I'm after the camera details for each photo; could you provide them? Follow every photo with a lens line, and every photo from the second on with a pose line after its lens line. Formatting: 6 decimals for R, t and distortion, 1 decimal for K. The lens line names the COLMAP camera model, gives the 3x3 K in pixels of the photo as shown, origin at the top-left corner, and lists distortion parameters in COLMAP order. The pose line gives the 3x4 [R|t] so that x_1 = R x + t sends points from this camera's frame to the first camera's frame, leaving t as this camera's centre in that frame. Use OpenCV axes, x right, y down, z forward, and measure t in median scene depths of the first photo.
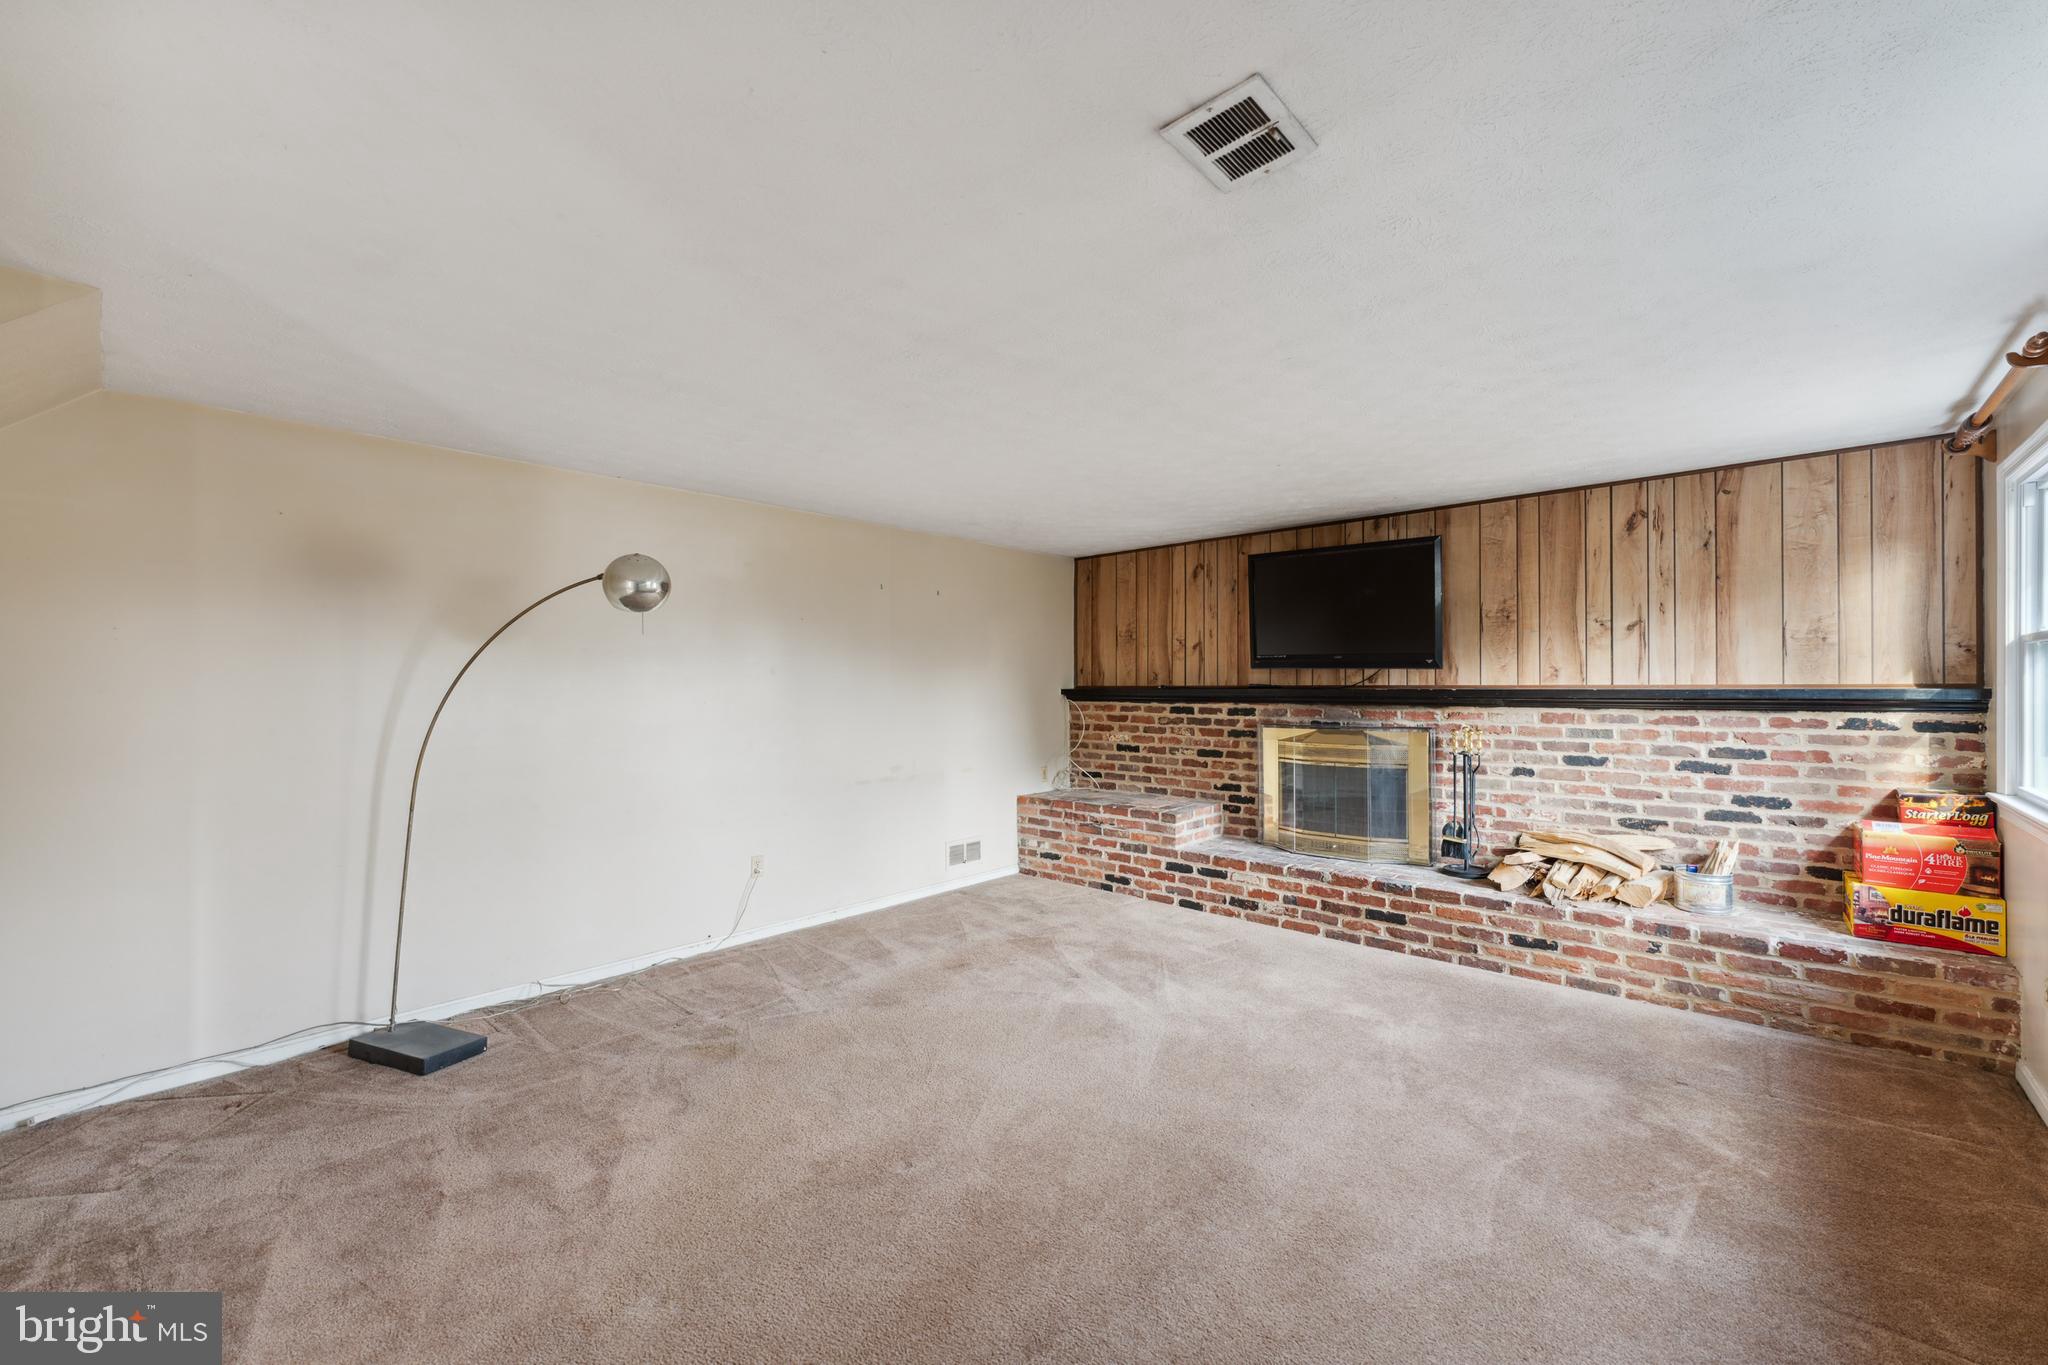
lens RADIAL K [[838.9, 0, 1029.8], [0, 838.9, 689.6], [0, 0, 1]] dist [-0.002283, 0.001279]
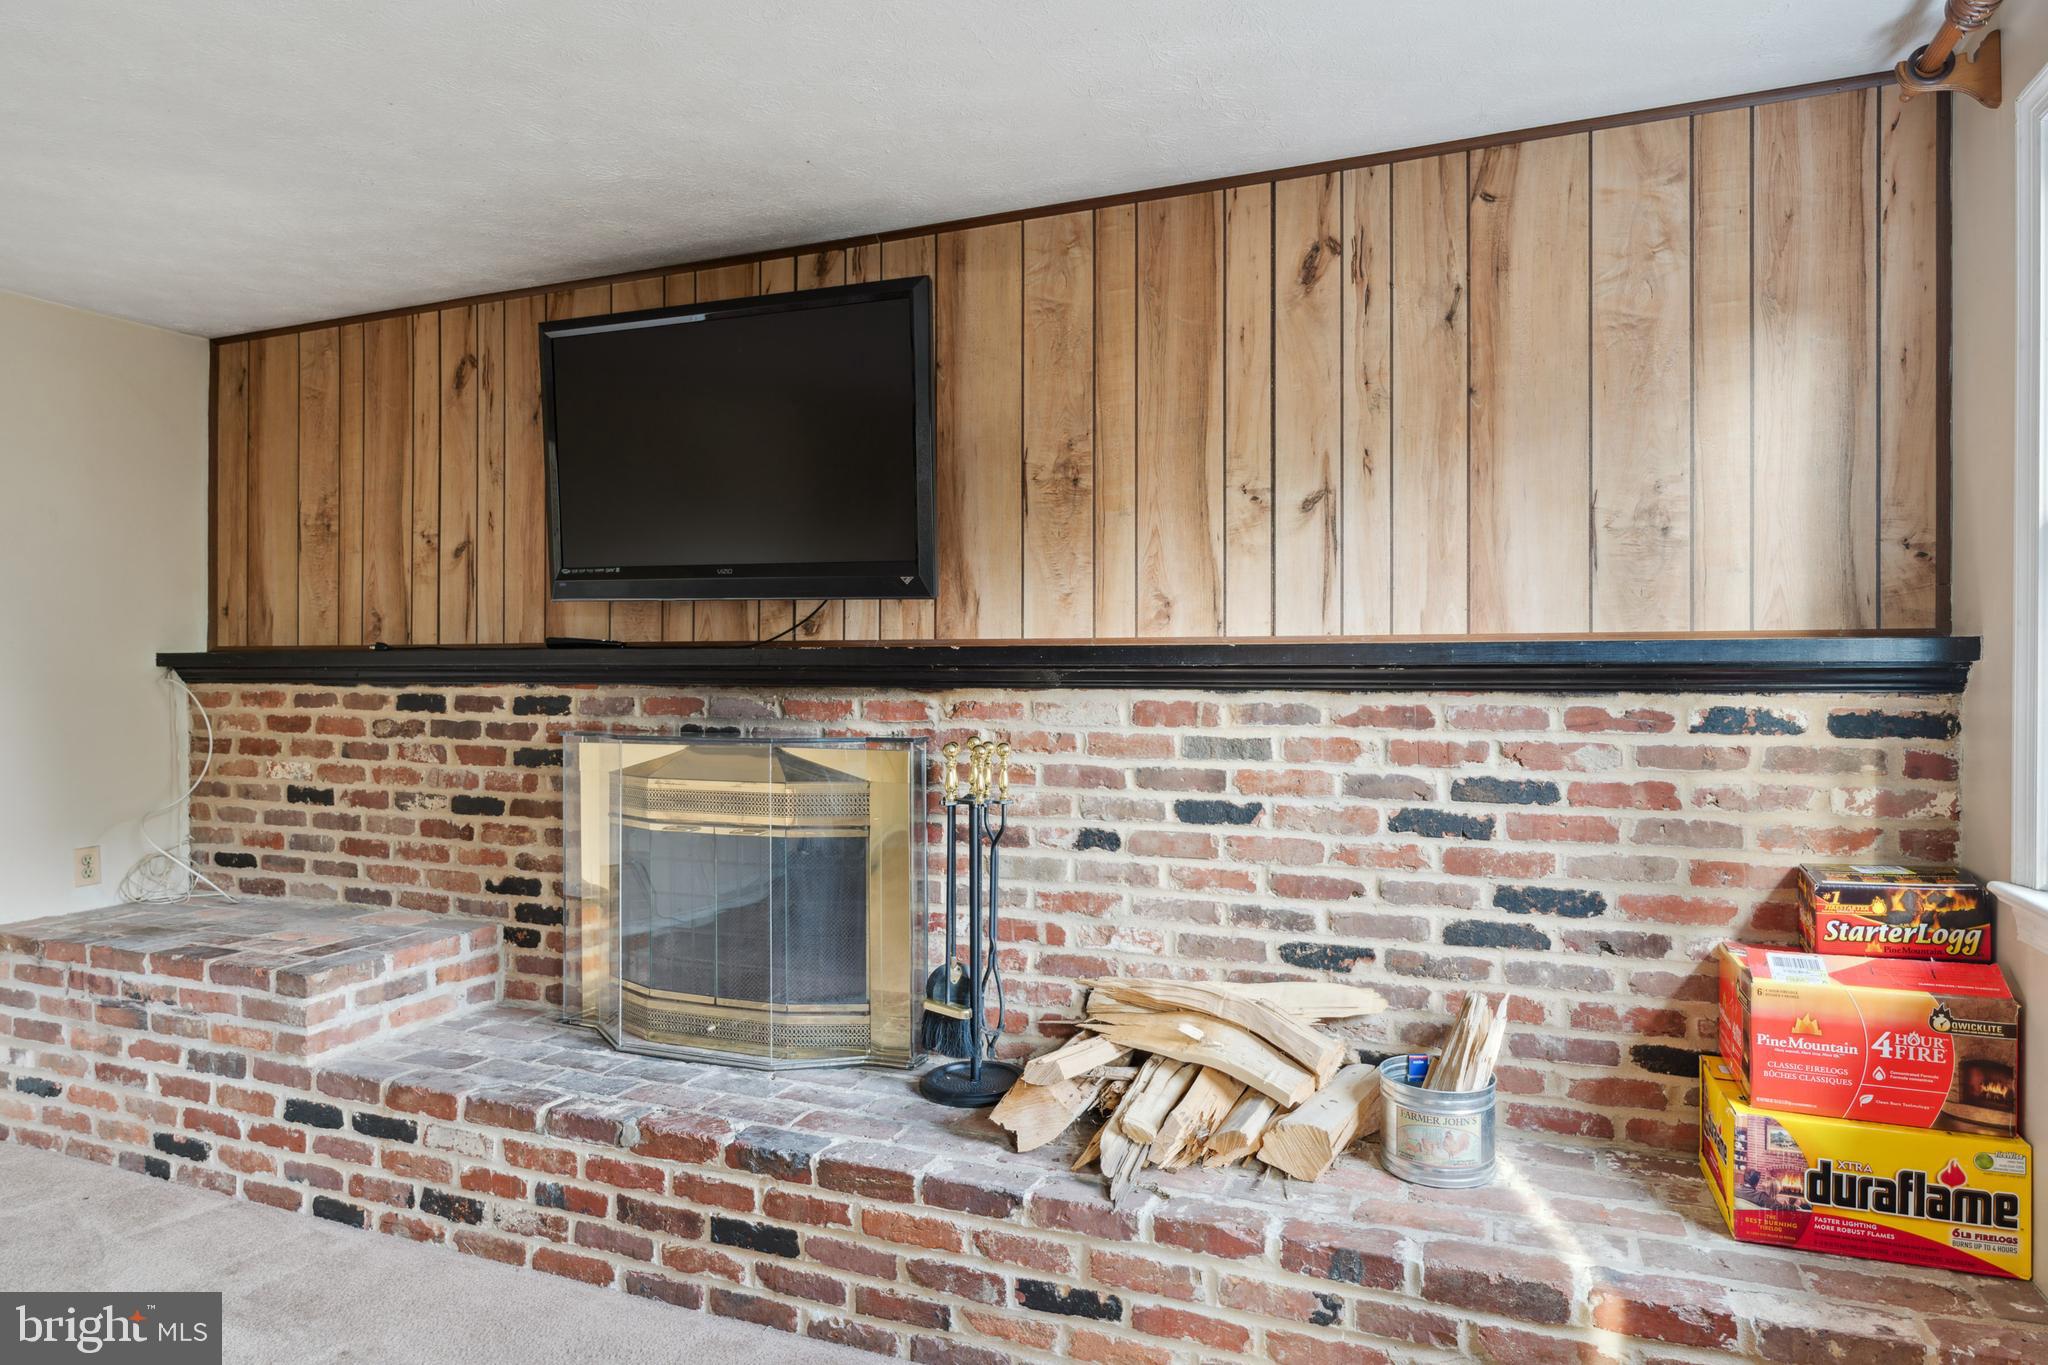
lens RADIAL K [[1227.6, 0, 1064.7], [0, 1227.6, 691.7], [0, 0, 1]] dist [-0.000065, -0.000204]
pose [[0.936323, -0.000655, 0.351139, 0.348919], [-0.002479, 0.999961, 0.008475, 0.017184], [-0.351131, -0.008806, 0.936285, 0.415560]]
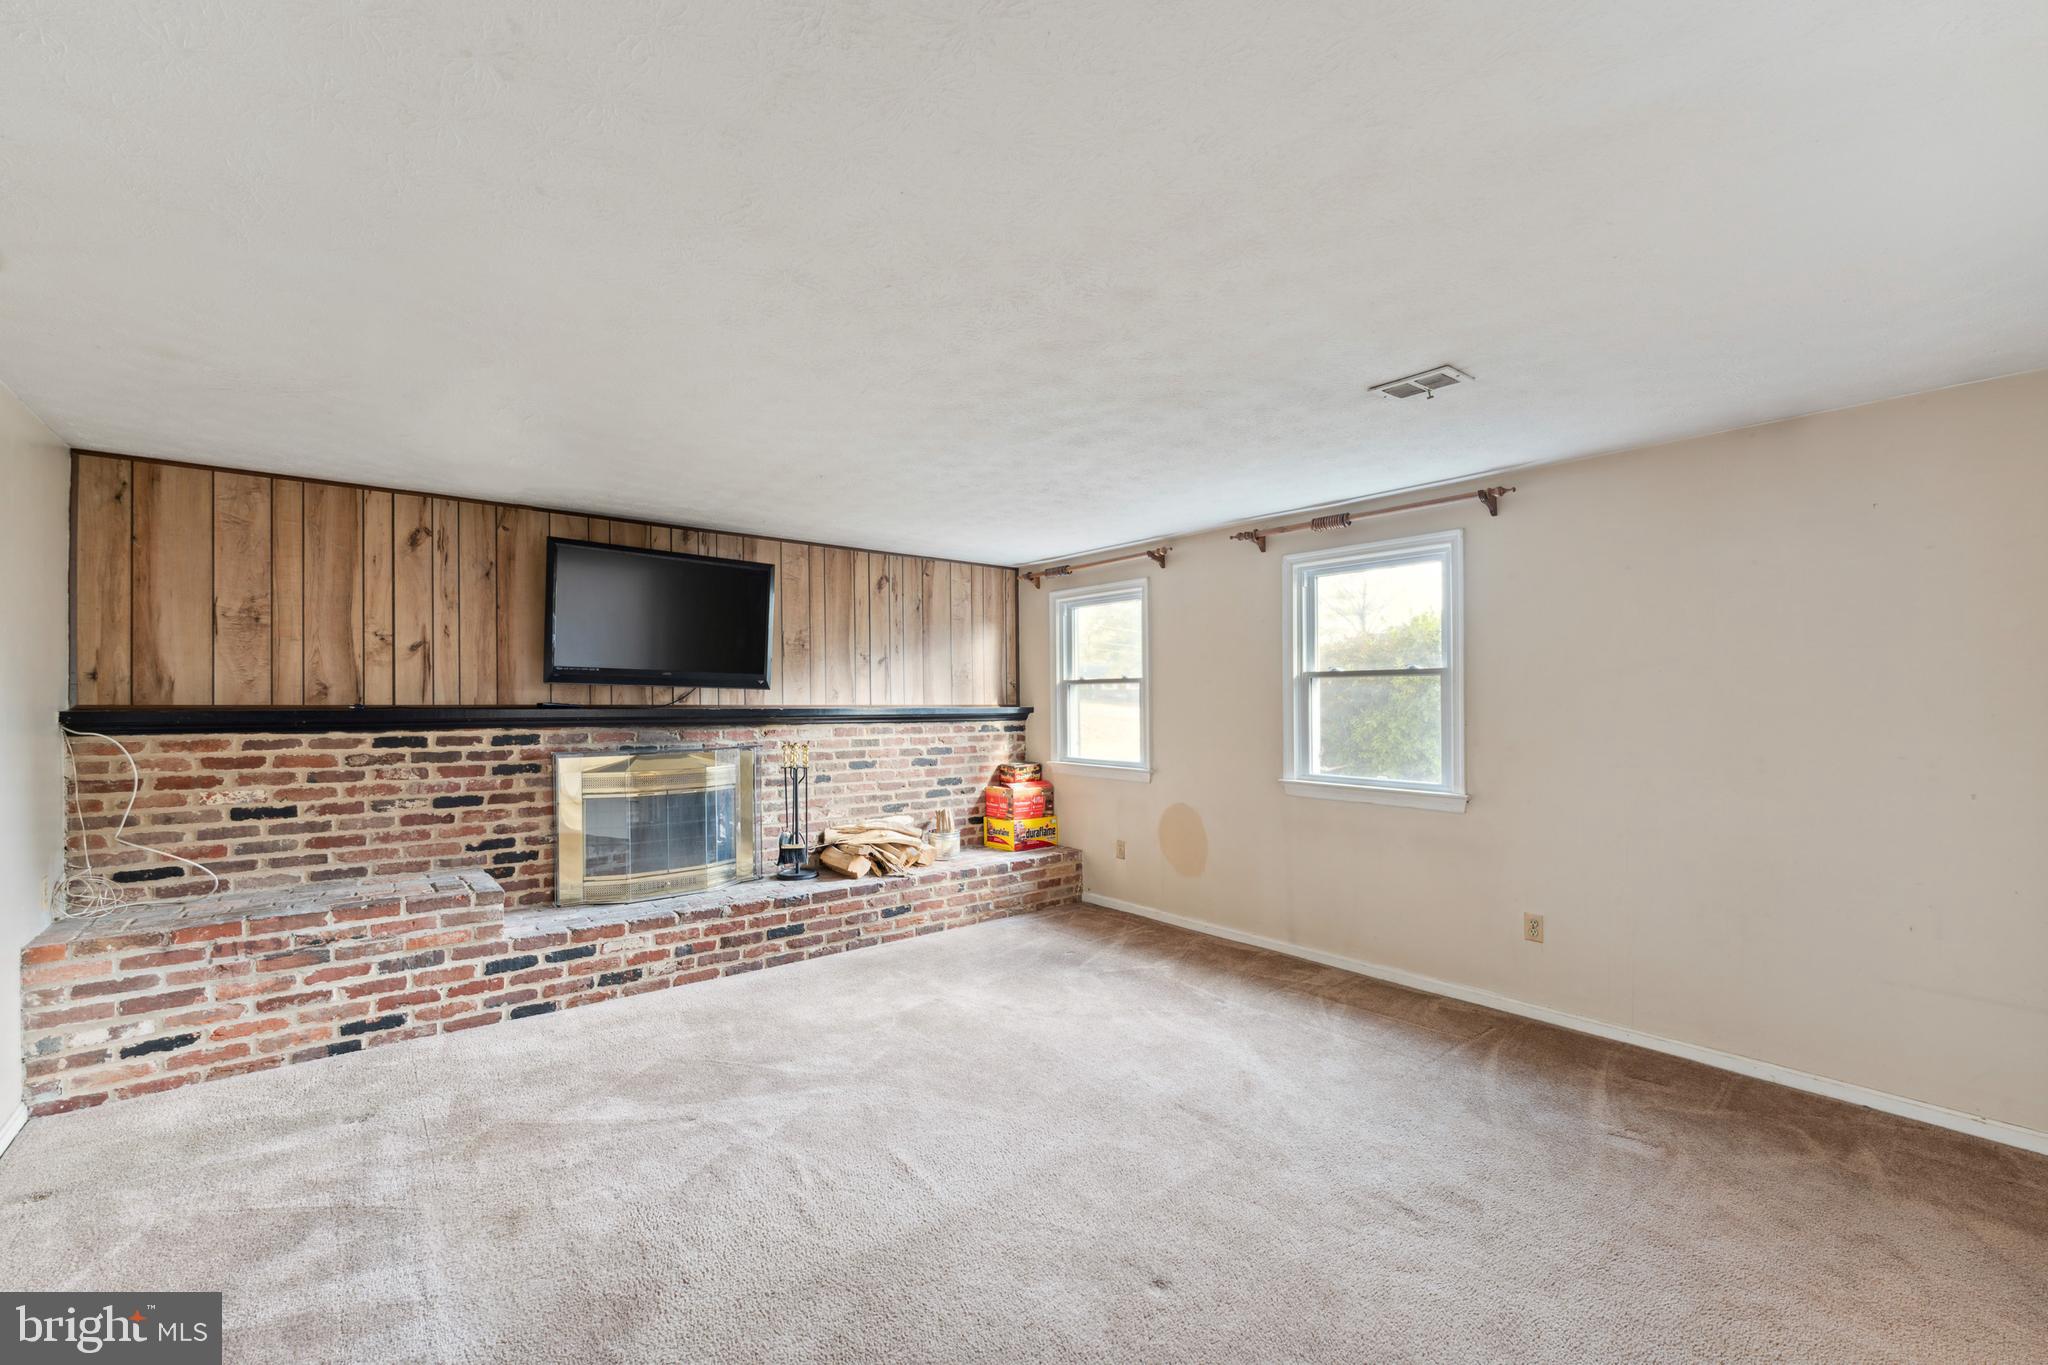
lens RADIAL K [[838.9, 0, 1034.9], [0, 838.9, 695.7], [0, 0, 1]] dist [-0.002283, 0.001279]
pose [[0.131347, 0.010502, 0.991281, -0.533928], [0.002801, 0.999936, -0.010965, -0.004536], [-0.991333, 0.004217, 0.131309, 0.545308]]
